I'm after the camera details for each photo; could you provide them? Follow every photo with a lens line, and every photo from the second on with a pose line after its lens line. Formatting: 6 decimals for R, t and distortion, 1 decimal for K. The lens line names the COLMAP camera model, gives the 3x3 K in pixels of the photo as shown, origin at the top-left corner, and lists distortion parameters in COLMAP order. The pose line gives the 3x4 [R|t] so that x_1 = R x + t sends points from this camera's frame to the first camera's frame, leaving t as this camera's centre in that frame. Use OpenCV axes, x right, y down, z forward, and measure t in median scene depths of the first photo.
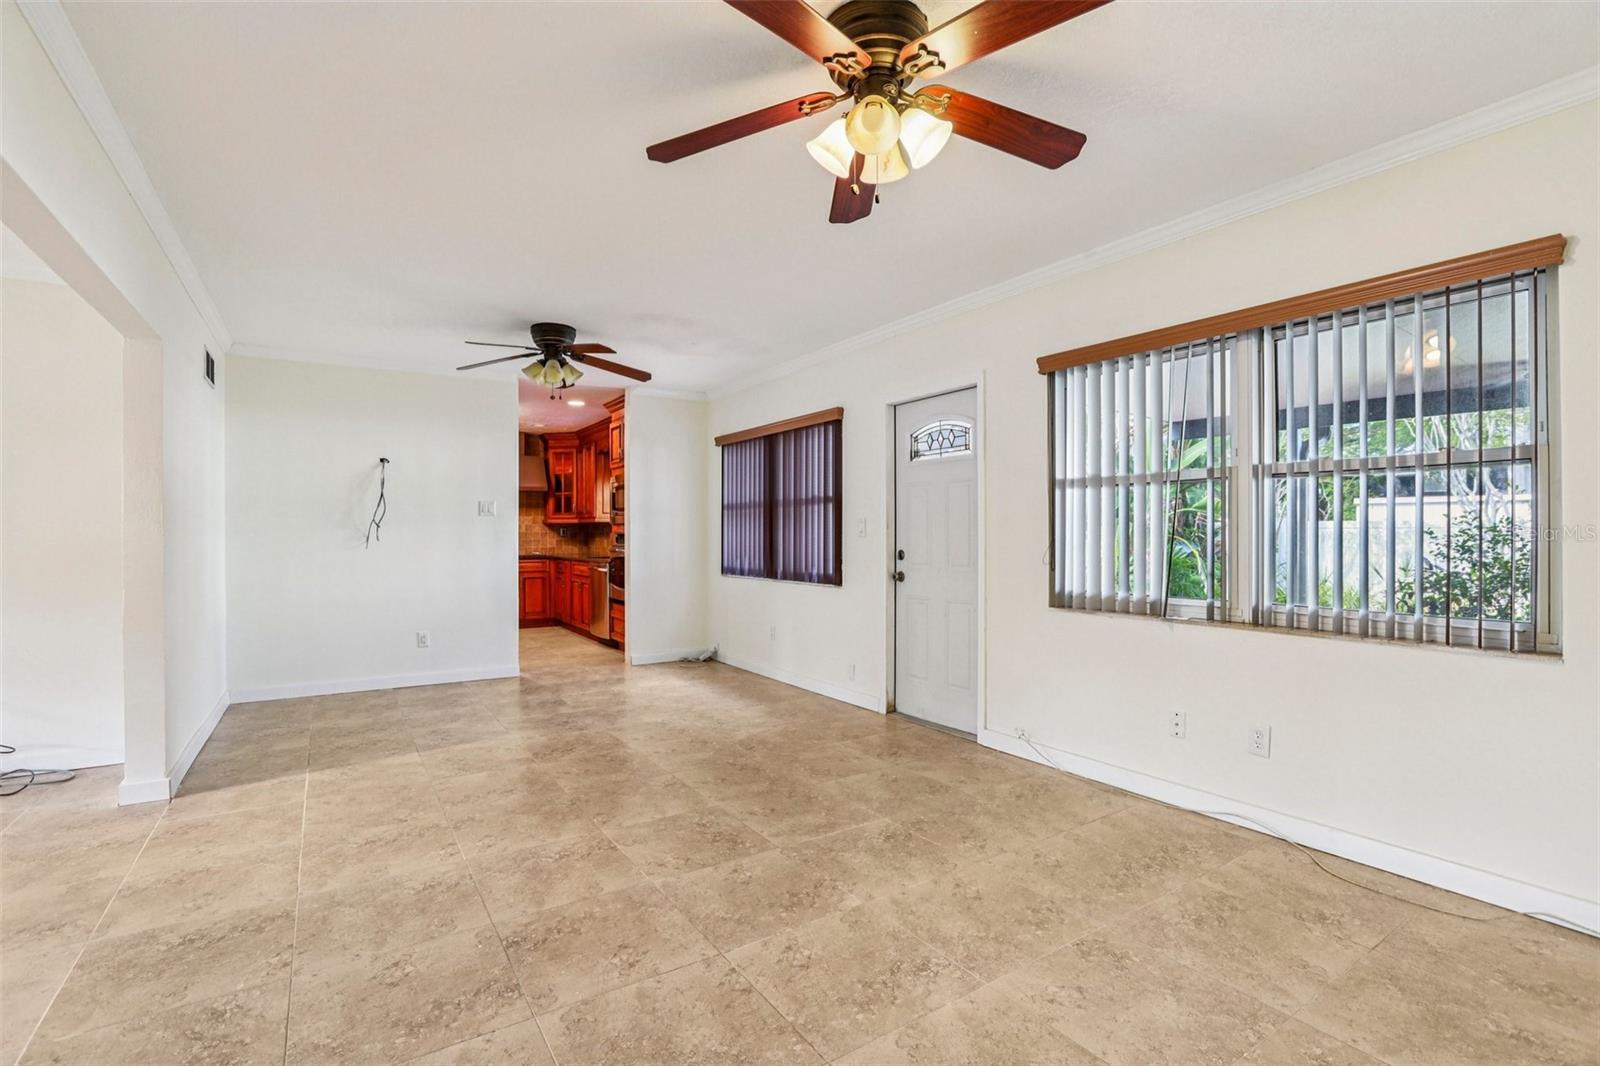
lens RADIAL K [[729.1, 0, 791.9], [0, 729.1, 533.7], [0, 0, 1]] dist [-0.047344, 0.014970]
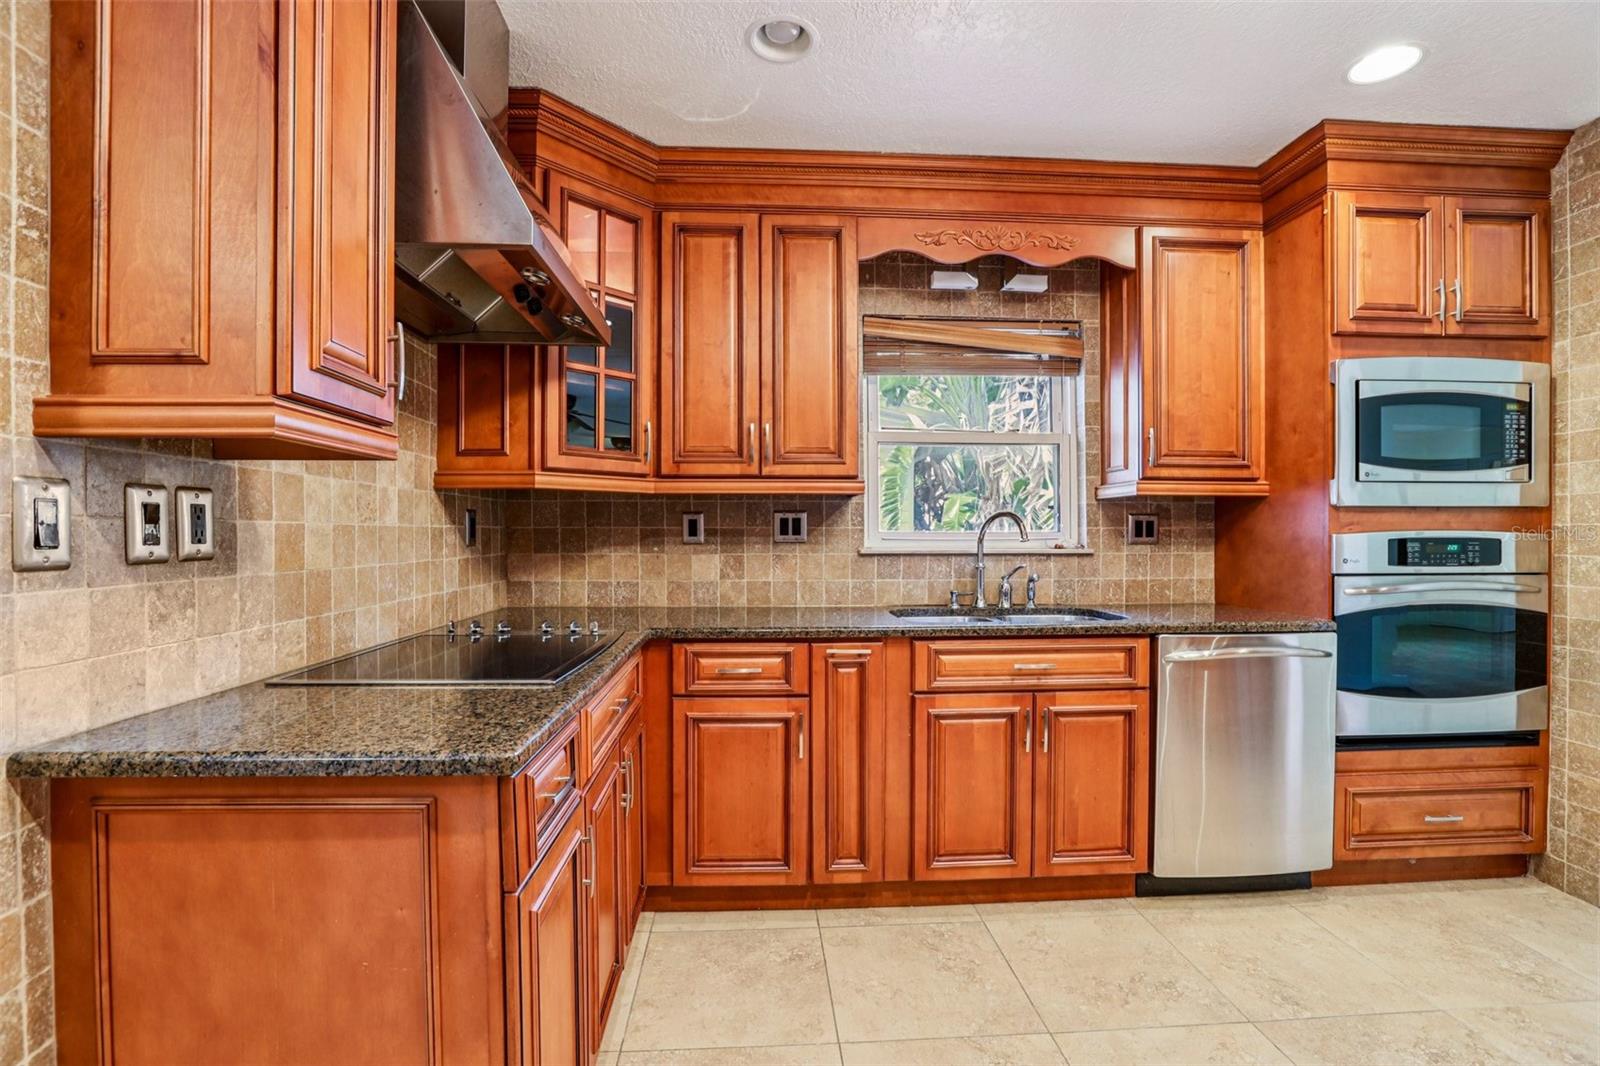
lens RADIAL K [[729.1, 0, 791.9], [0, 729.1, 533.7], [0, 0, 1]] dist [-0.047344, 0.014970]
pose [[0.495376, 0.000697, 0.868678, -1.297120], [-0.001971, 0.999998, 0.000322, -0.001287], [-0.868676, -0.001872, 0.495377, 2.146317]]
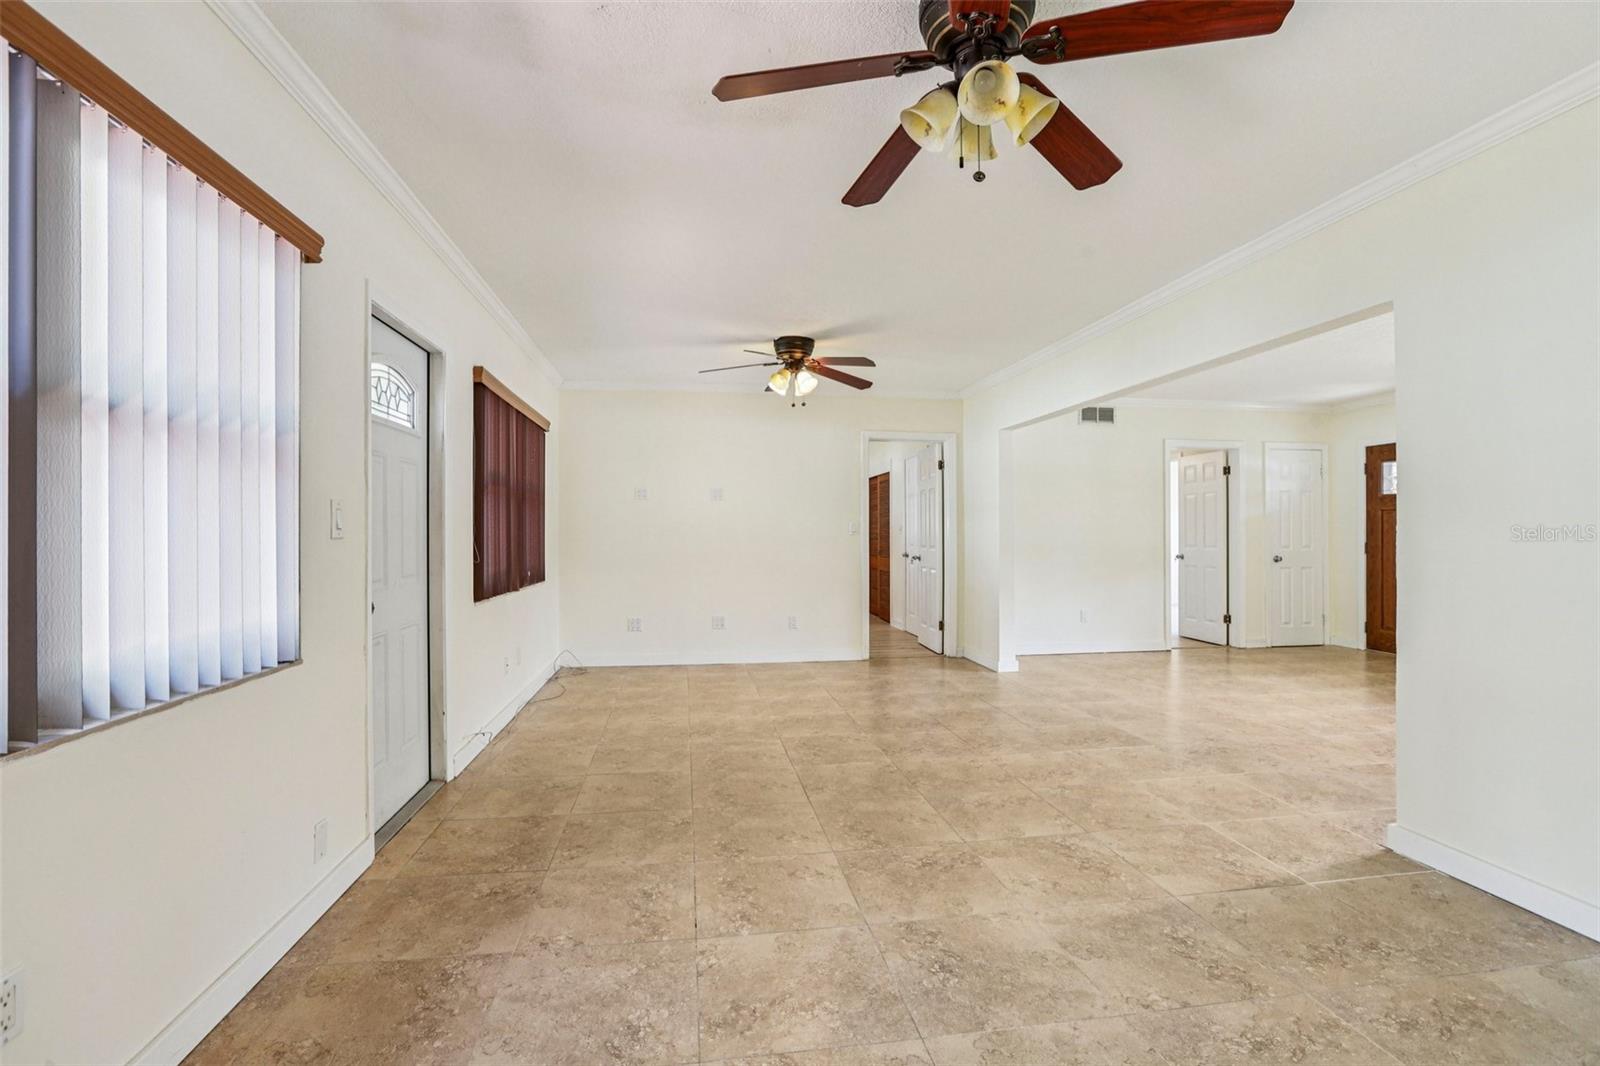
lens RADIAL K [[720.0, 0, 800.0], [0, 720.0, 533.0], [0, 0, 1]] dist [-0.065082, 0.026839]
pose [[-0.913231, 0.004264, 0.407421, -0.507272], [0.001798, 0.999978, -0.006434, 0.007611], [-0.407439, -0.005143, -0.913218, 1.777721]]
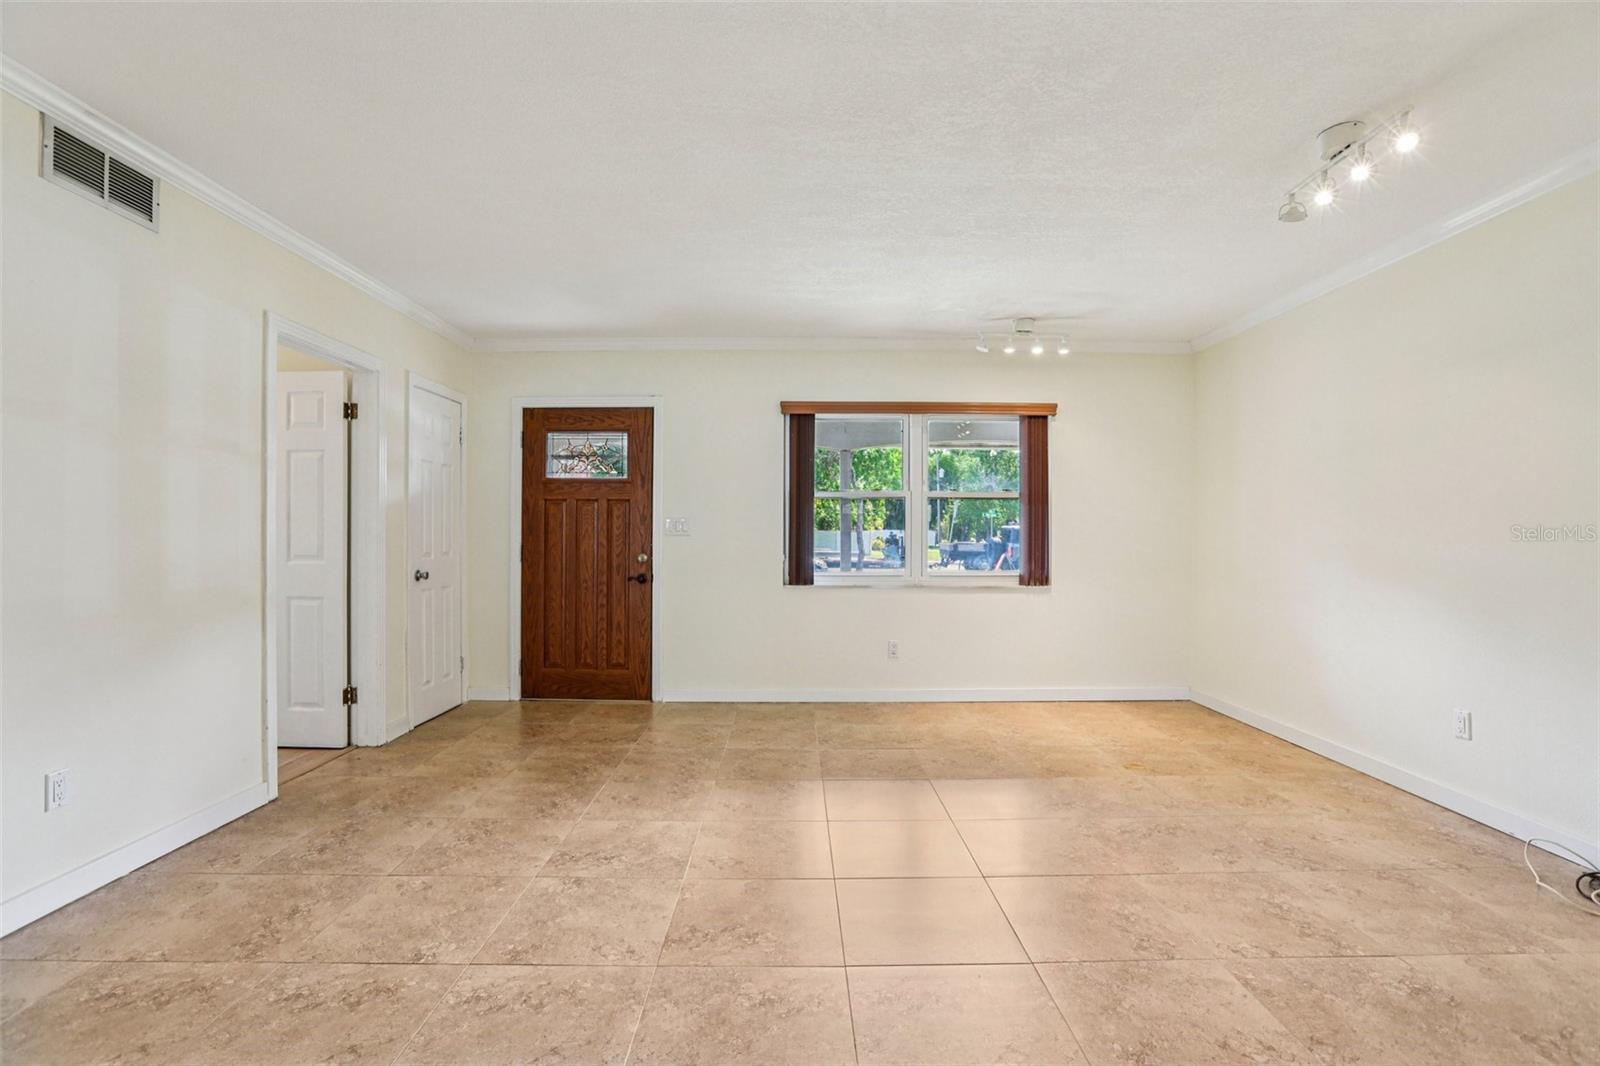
lens RADIAL K [[729.1, 0, 791.9], [0, 729.1, 533.7], [0, 0, 1]] dist [-0.047344, 0.014970]
pose [[-0.539887, -0.002298, -0.841734, -0.255148], [0.000807, 0.999994, -0.003247, 0.005586], [0.841737, -0.002432, -0.539882, 0.549394]]
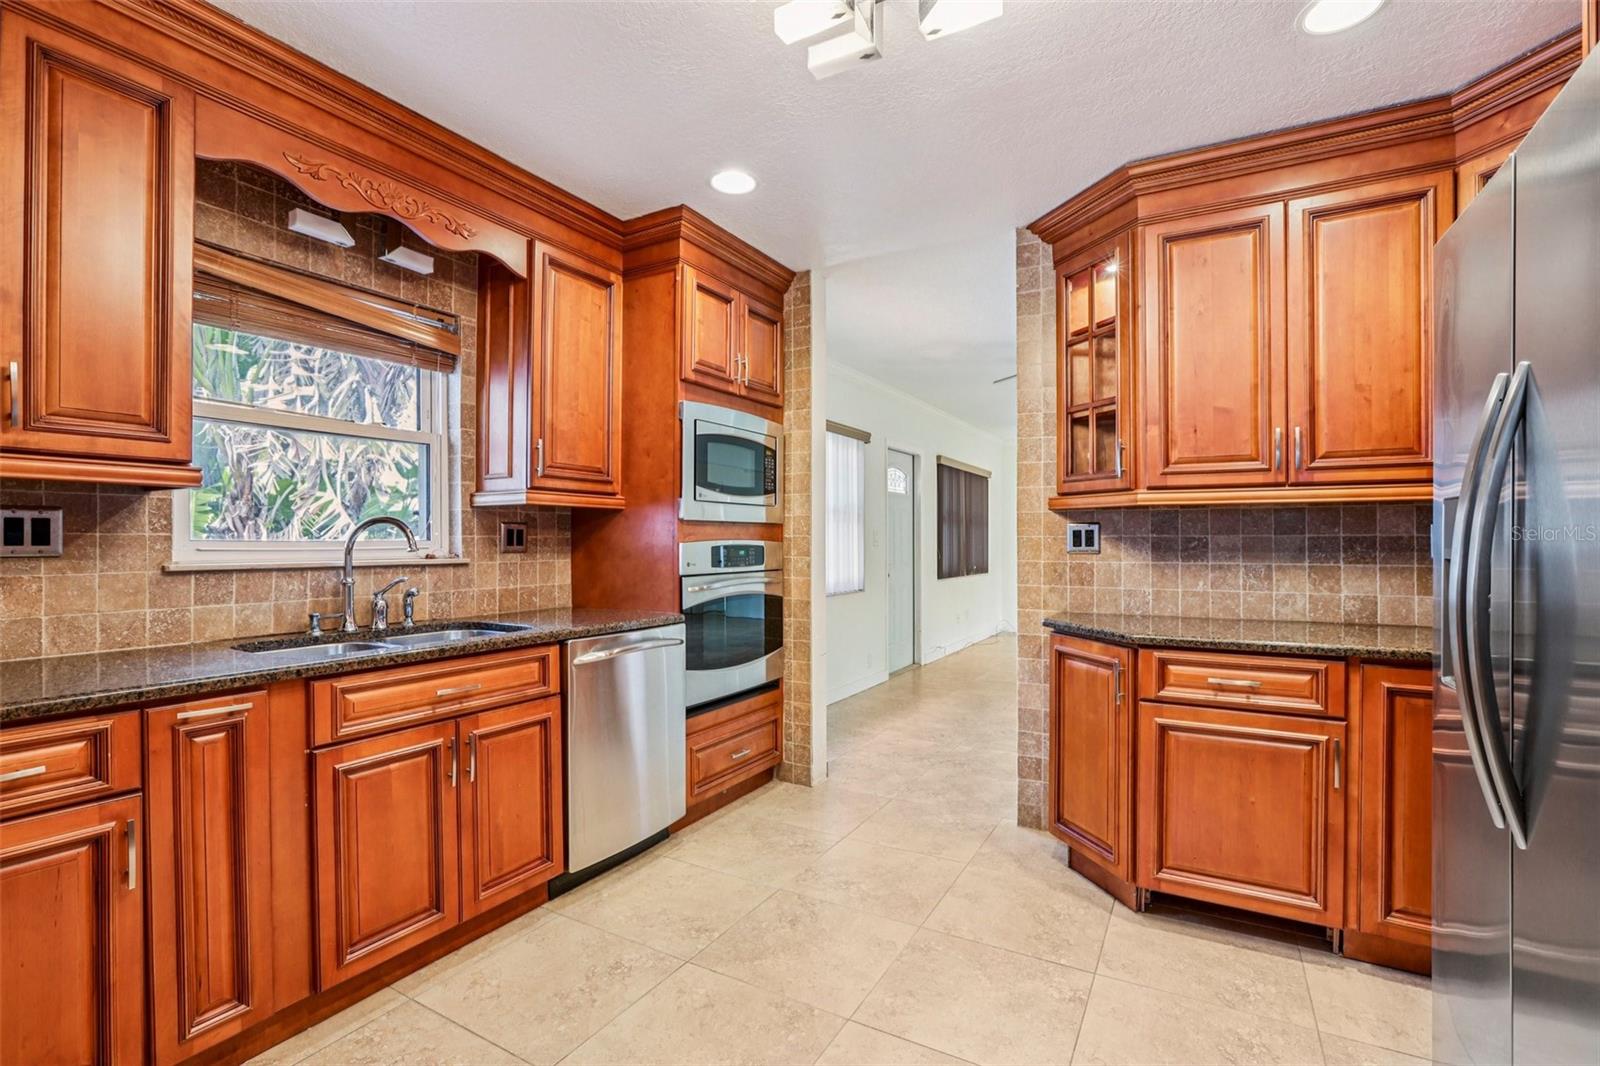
lens RADIAL K [[732.5, 0, 795.6], [0, 732.5, 538.6], [0, 0, 1]] dist [-0.044050, 0.015343]
pose [[-0.453620, 0.003316, 0.891189, -1.274702], [-0.001733, 0.999988, -0.004603, -0.002728], [-0.891194, -0.003633, -0.453609, 2.291870]]
